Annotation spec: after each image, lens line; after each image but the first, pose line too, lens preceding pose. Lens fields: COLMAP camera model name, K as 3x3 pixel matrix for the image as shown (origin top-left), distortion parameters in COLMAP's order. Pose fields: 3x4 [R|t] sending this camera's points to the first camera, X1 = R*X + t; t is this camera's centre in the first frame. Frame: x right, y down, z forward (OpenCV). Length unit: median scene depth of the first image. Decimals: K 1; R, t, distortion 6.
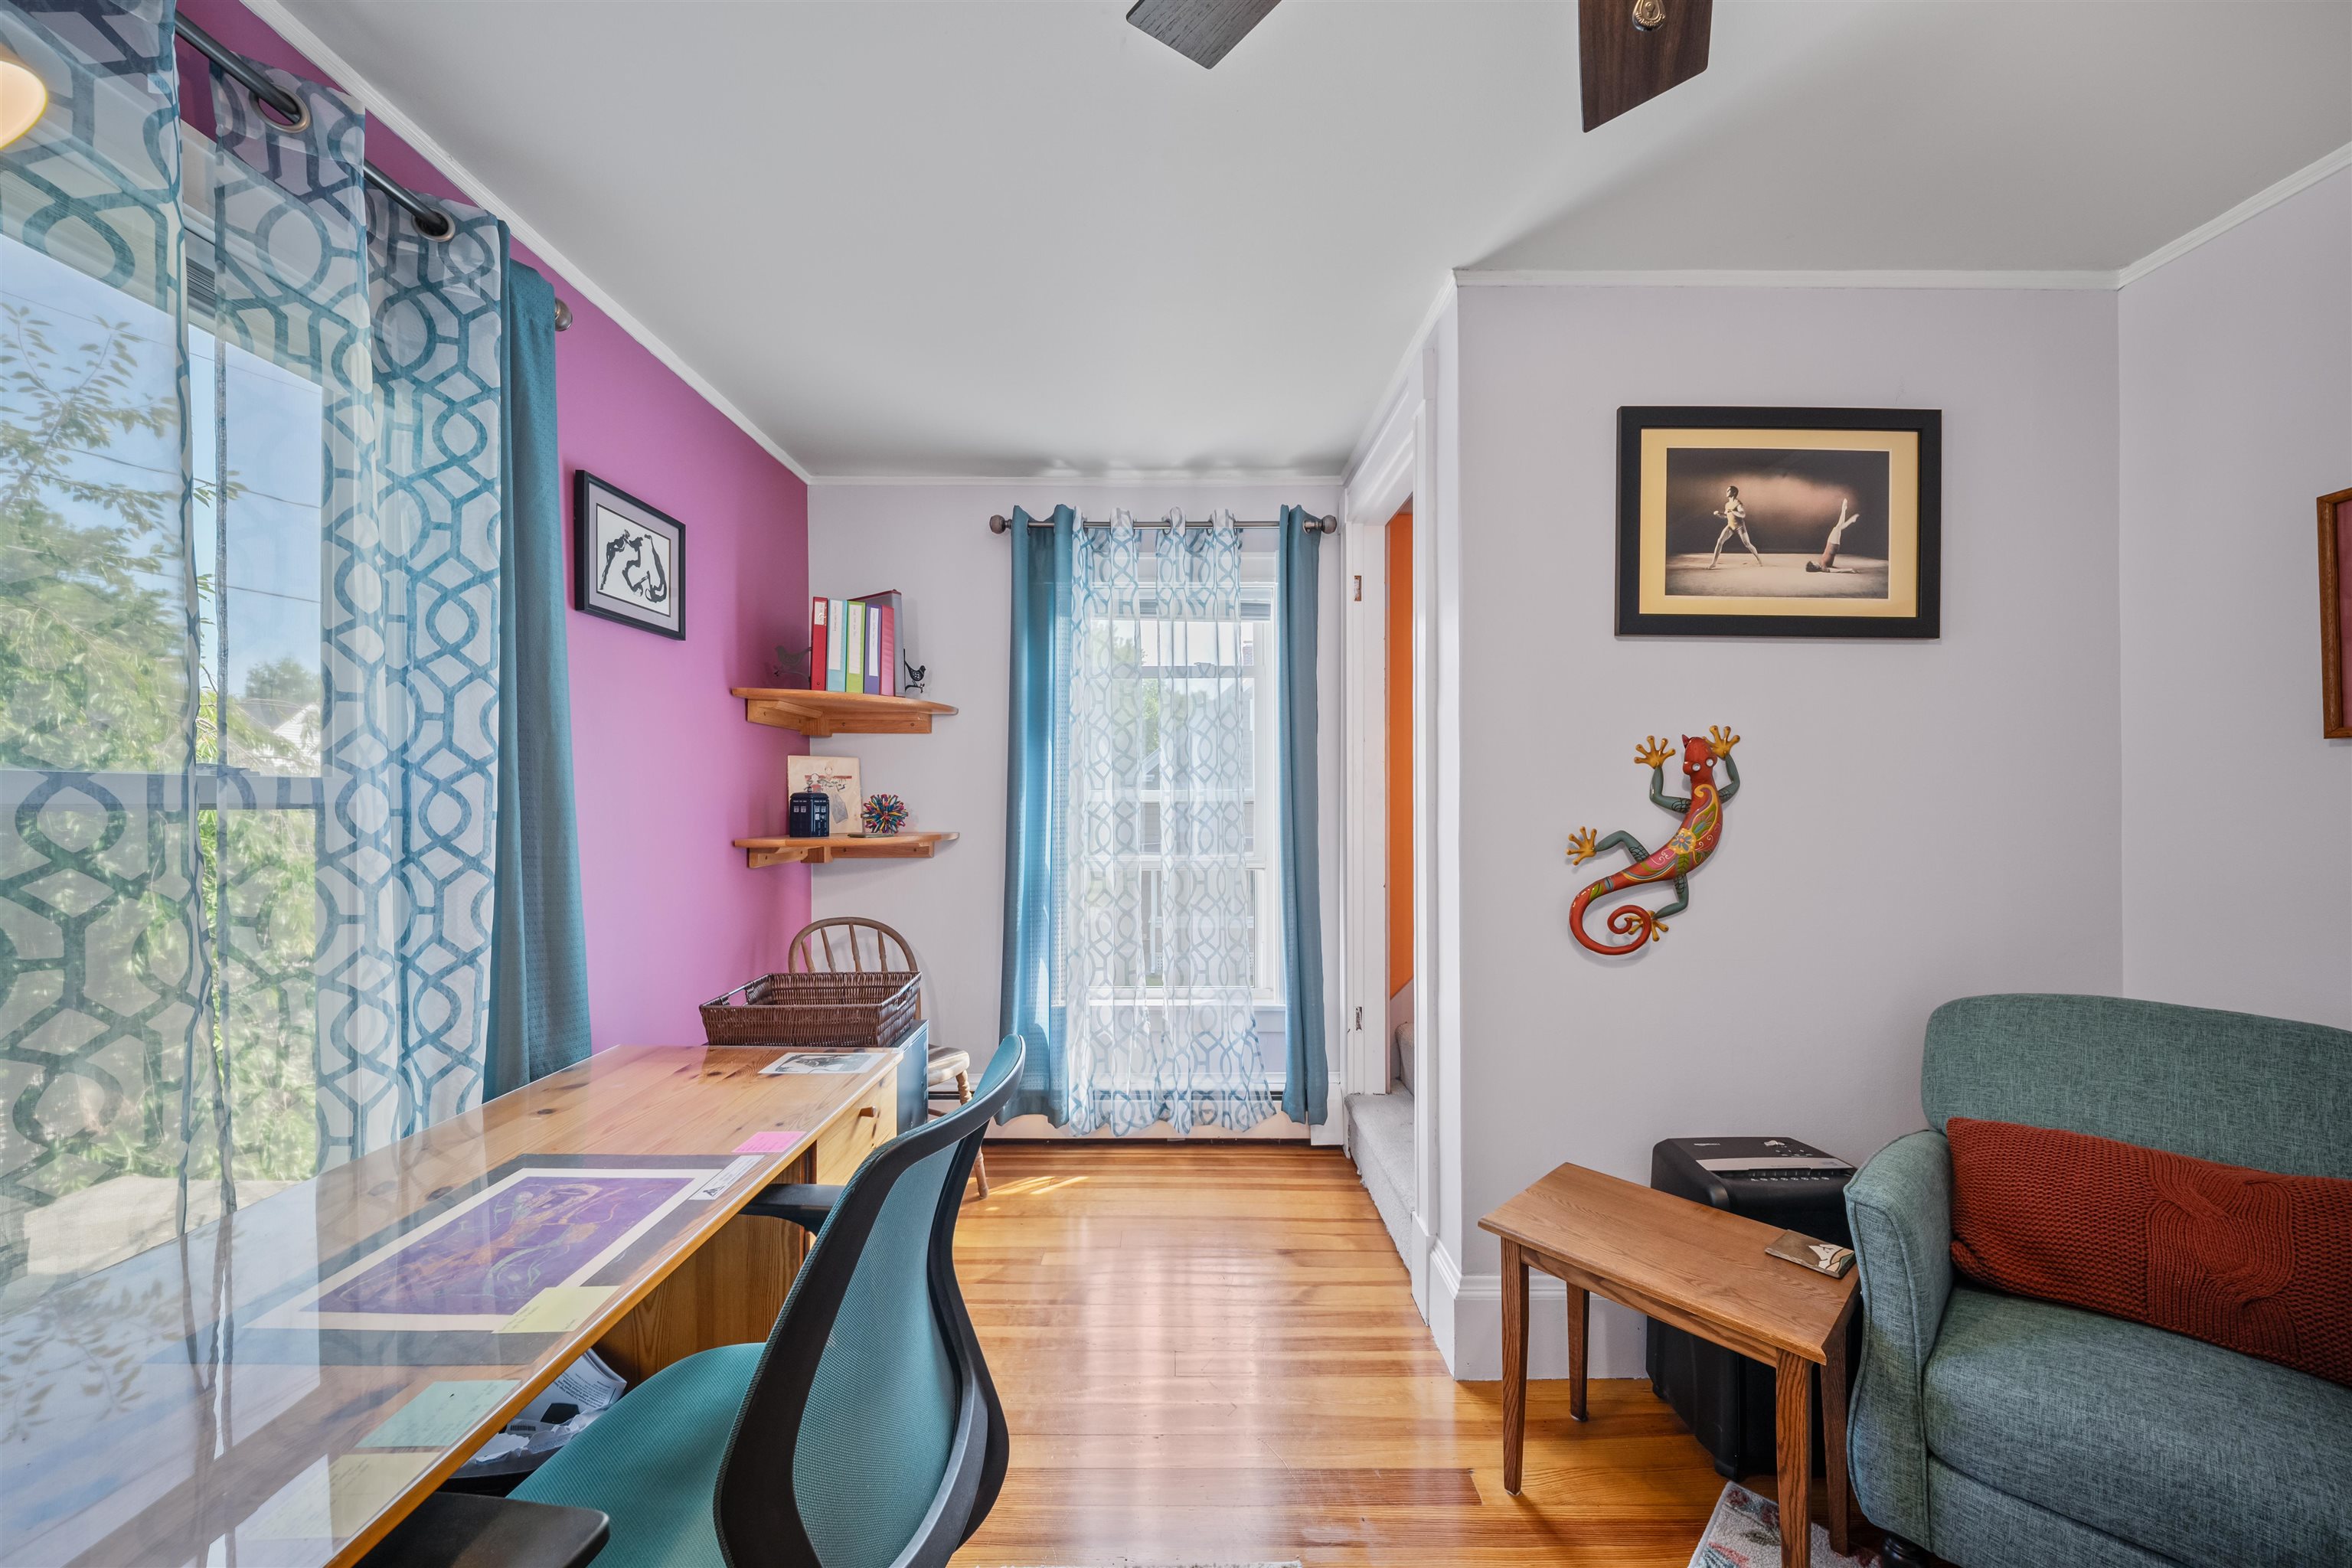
lens RADIAL K [[824.0, 0, 1182.3], [0, 824.0, 800.6], [0, 0, 1]] dist [-0.001697, -0.000837]
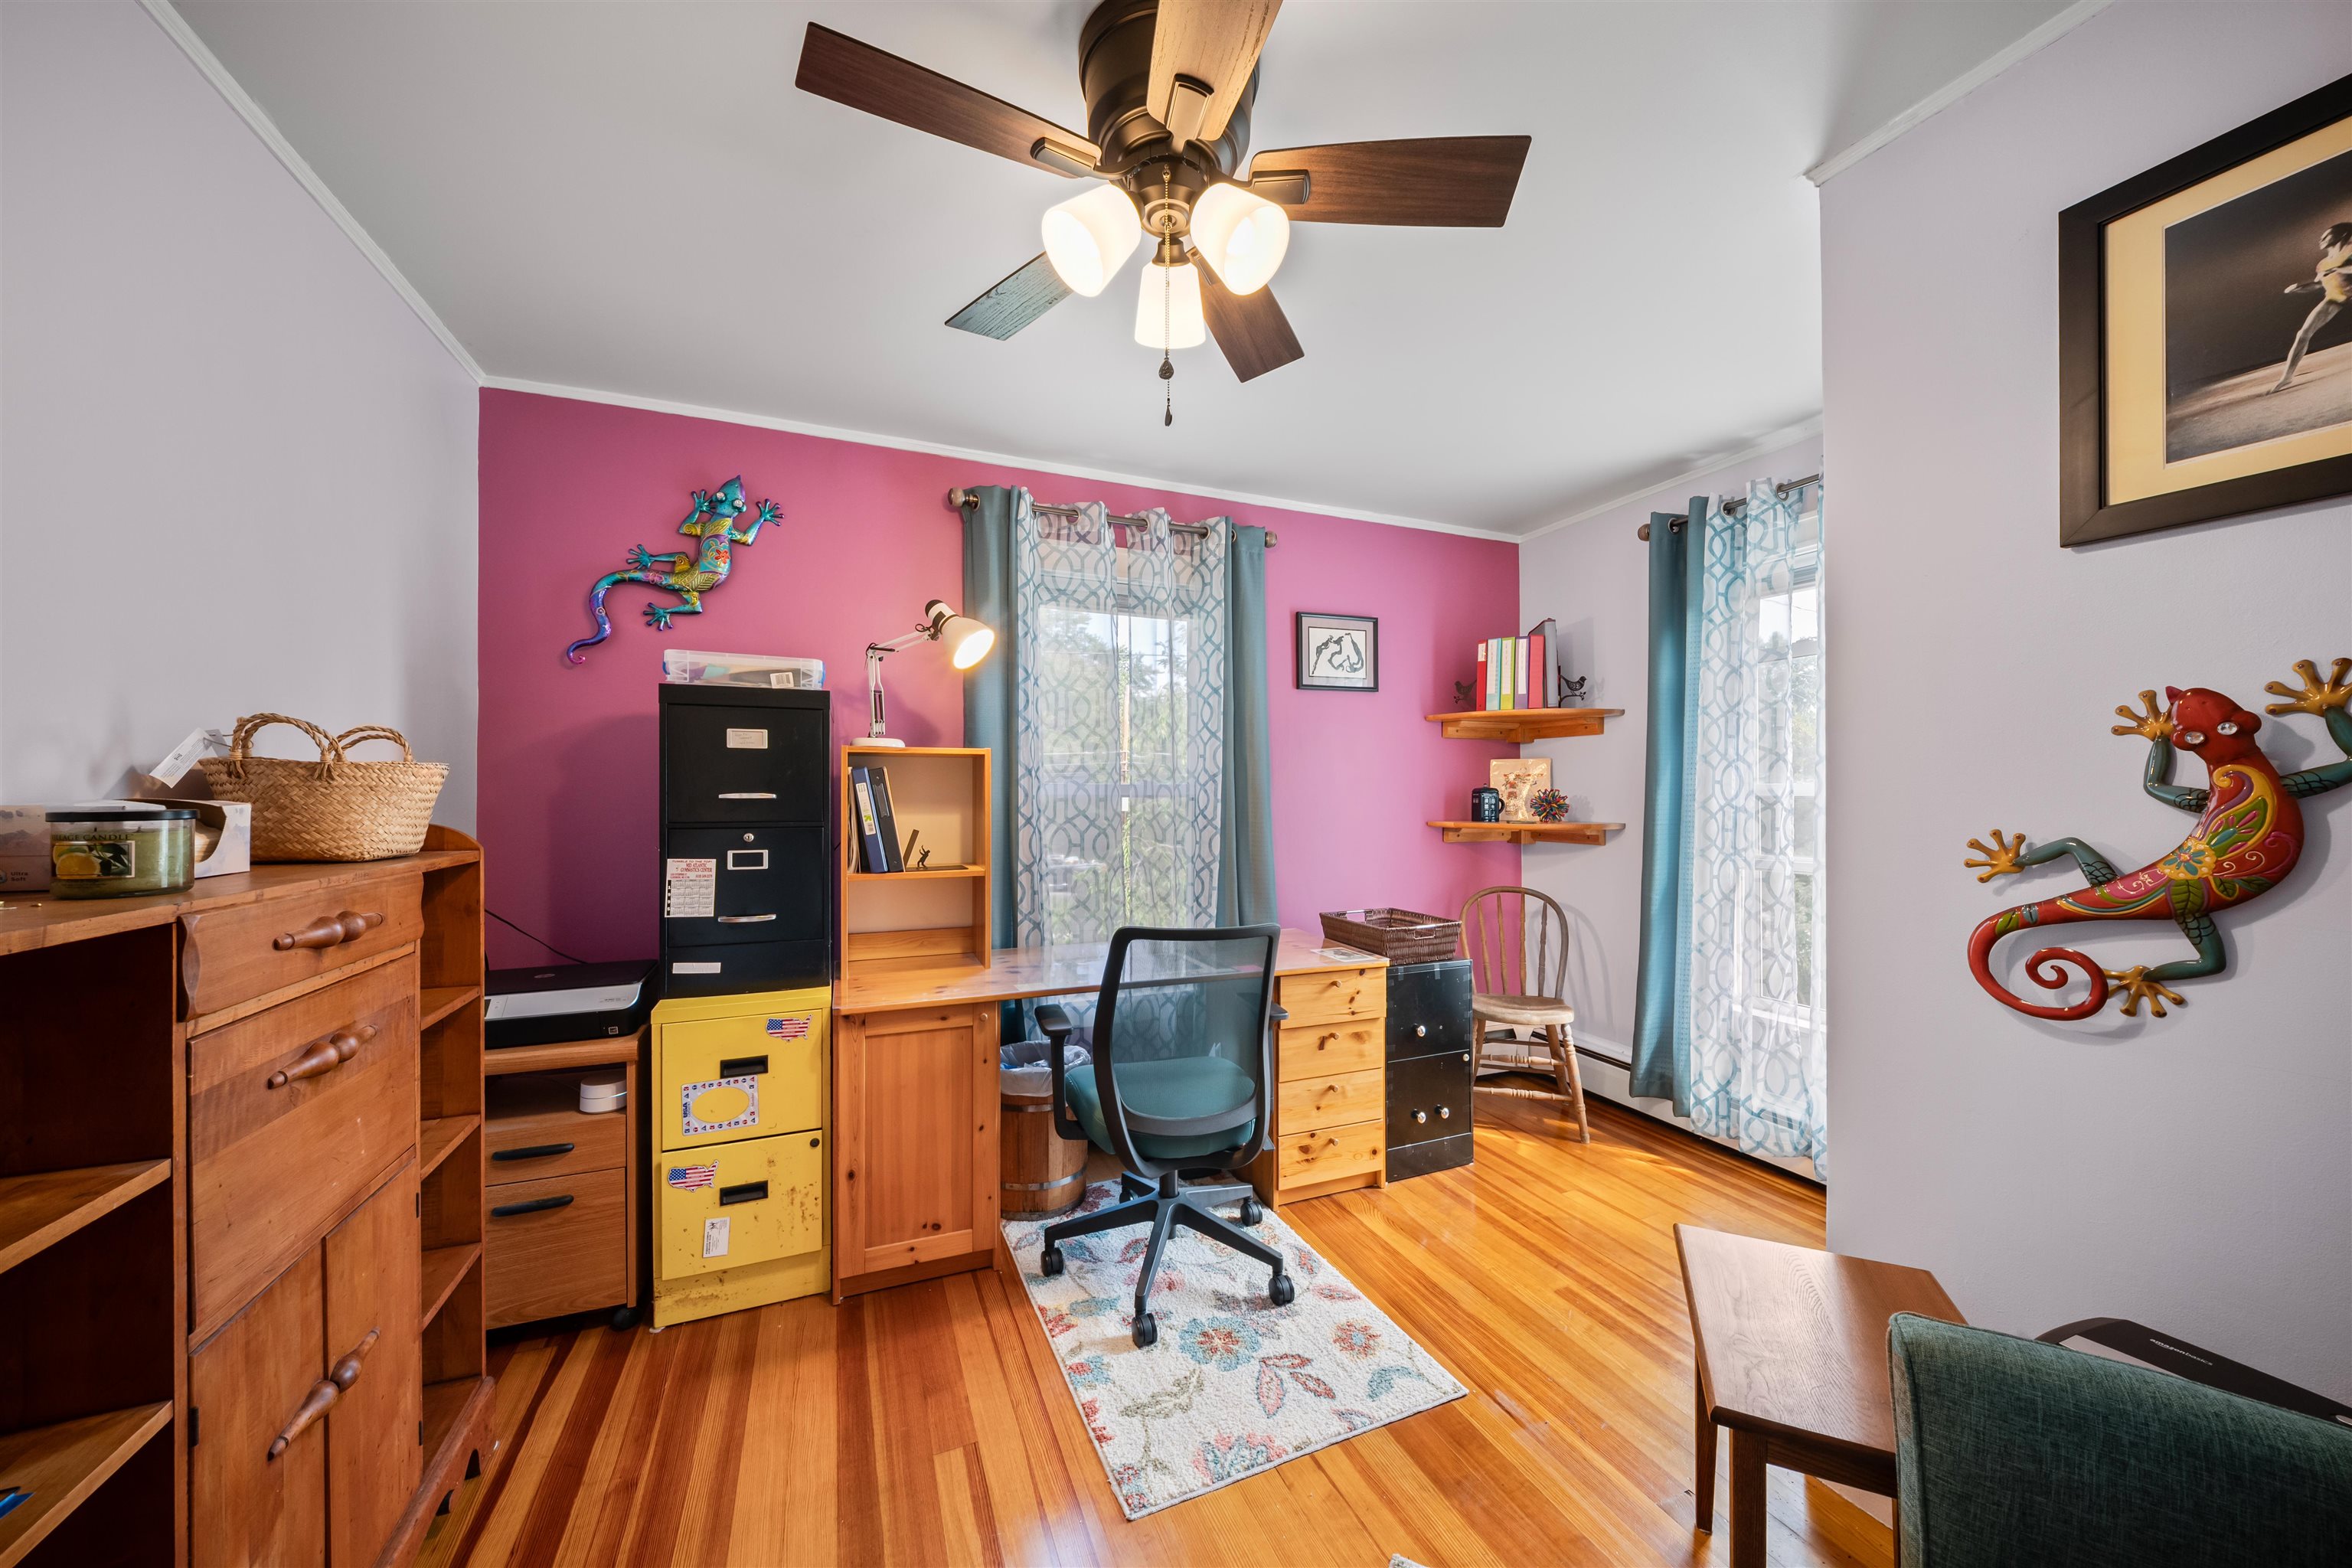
lens RADIAL K [[824.0, 0, 1179.8], [0, 824.0, 791.3], [0, 0, 1]] dist [-0.001697, -0.000837]
pose [[0.381584, -0.003914, -0.924326, 0.769115], [-0.000690, 0.999990, -0.004519, 0.001625], [0.924334, 0.002363, 0.381578, 0.064270]]
